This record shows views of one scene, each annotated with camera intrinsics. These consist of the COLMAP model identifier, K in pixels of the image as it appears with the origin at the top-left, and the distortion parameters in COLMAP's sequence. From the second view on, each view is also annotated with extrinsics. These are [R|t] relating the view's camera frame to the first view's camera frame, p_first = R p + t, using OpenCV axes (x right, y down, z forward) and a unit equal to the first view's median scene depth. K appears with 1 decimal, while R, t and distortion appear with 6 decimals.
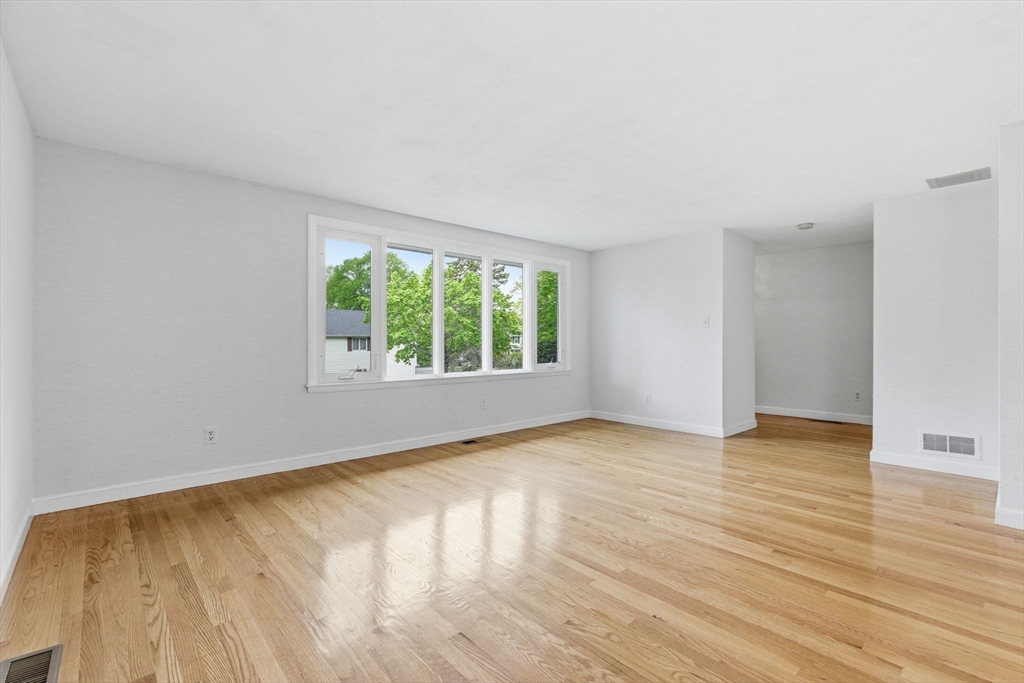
lens RADIAL K [[456.7, 0, 510.8], [0, 456.7, 340.9], [0, 0, 1]] dist [-0.005411, 0.000670]
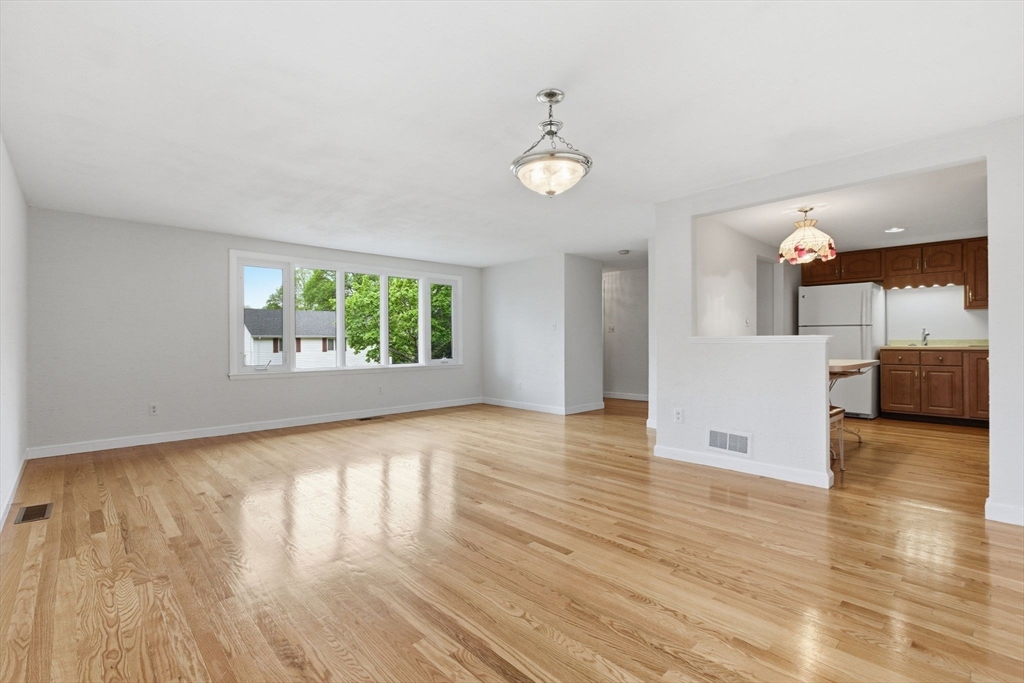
lens RADIAL K [[456.7, 0, 507.7], [0, 456.7, 341.0], [0, 0, 1]] dist [-0.005411, 0.000670]
pose [[0.999616, -0.004884, 0.027262, 0.265997], [0.004876, 0.999988, 0.000344, 0.000886], [-0.027263, -0.000211, 0.999628, -0.292522]]
